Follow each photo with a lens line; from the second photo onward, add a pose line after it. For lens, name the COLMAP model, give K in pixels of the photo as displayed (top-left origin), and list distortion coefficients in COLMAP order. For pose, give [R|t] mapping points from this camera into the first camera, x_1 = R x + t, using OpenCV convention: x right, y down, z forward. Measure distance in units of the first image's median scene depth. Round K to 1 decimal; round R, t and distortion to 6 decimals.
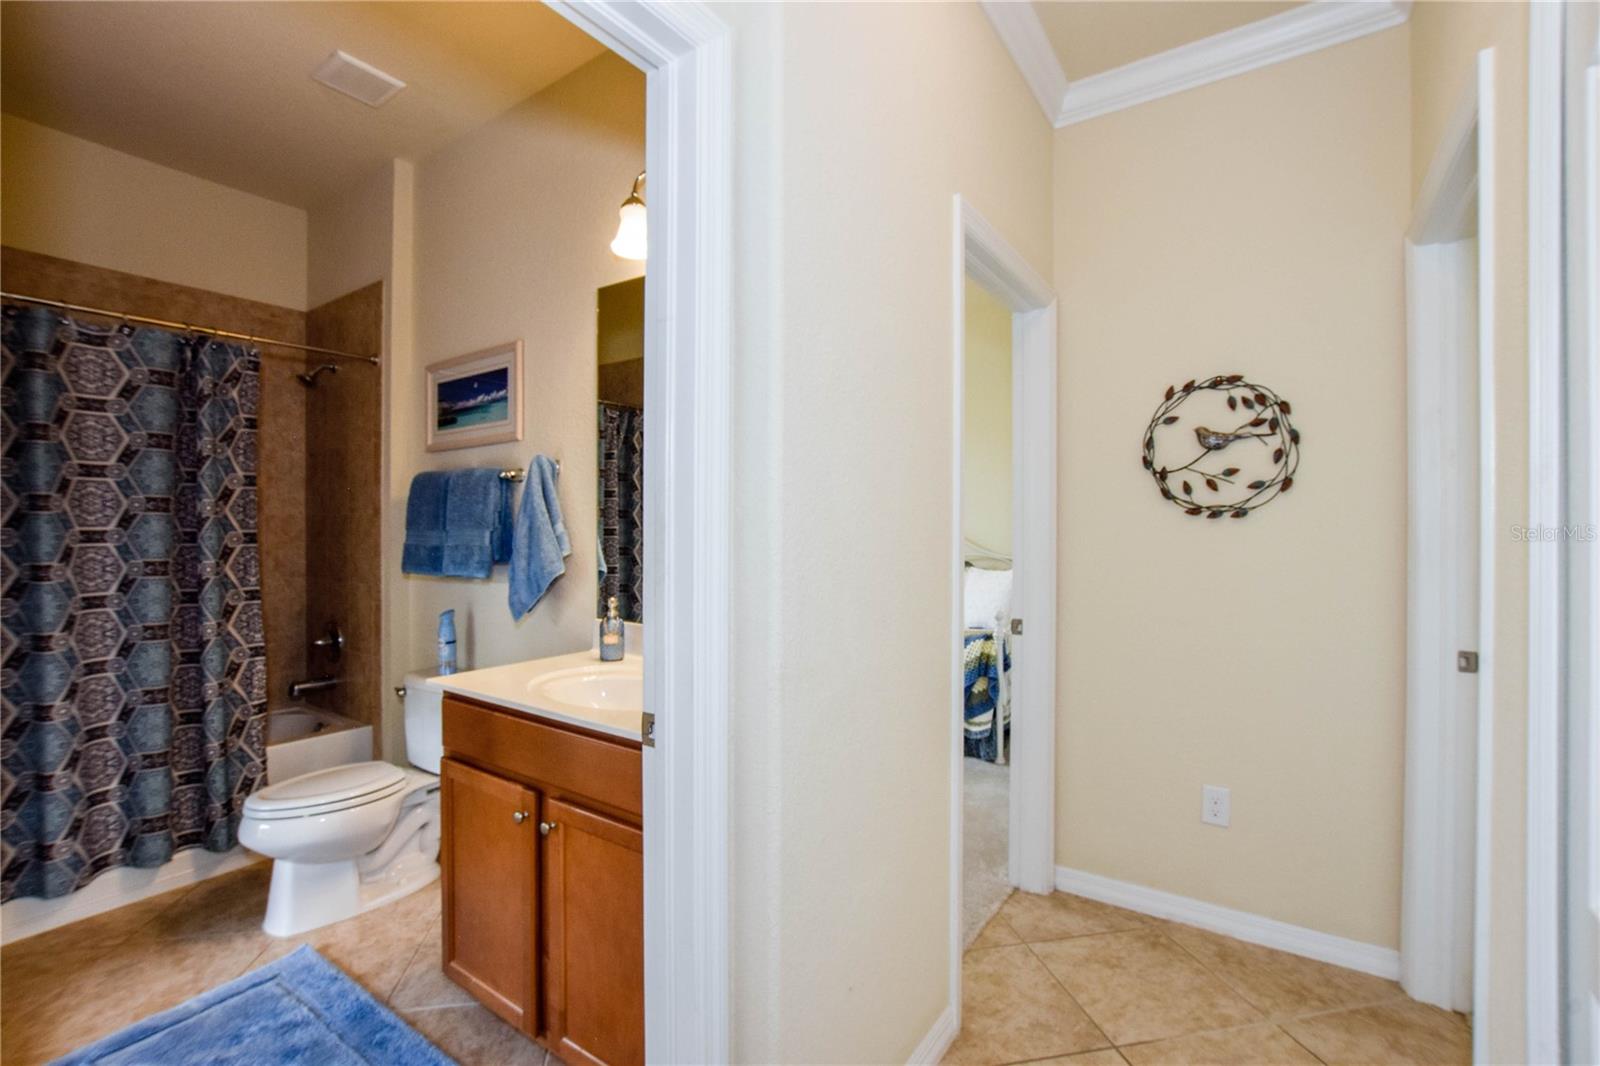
lens RADIAL K [[709.0, 0, 814.0], [0, 709.0, 532.0], [0, 0, 1]] dist [-0.031623, 0.005510]
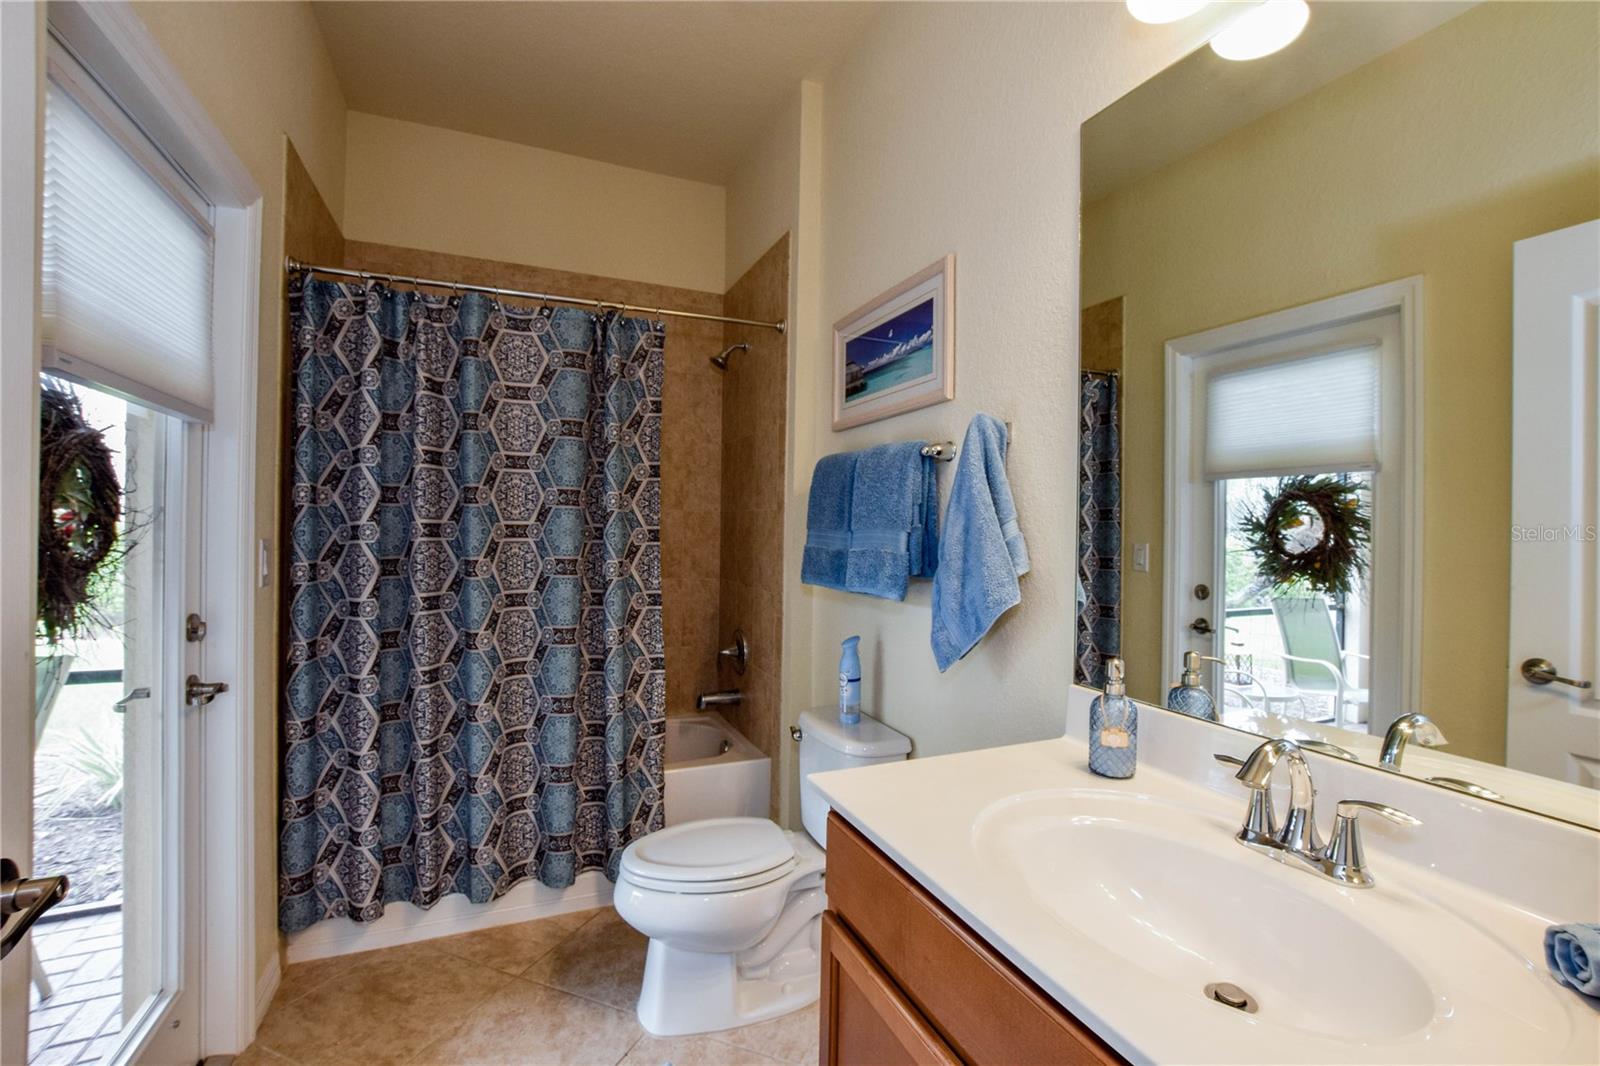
lens RADIAL K [[709.0, 0, 806.0], [0, 709.0, 533.2], [0, 0, 1]] dist [-0.031623, 0.005510]
pose [[0.845159, 0.017249, -0.534236, -0.177986], [-0.017572, 0.999836, 0.004483, -0.001912], [0.534225, 0.005599, 0.845324, 0.371753]]
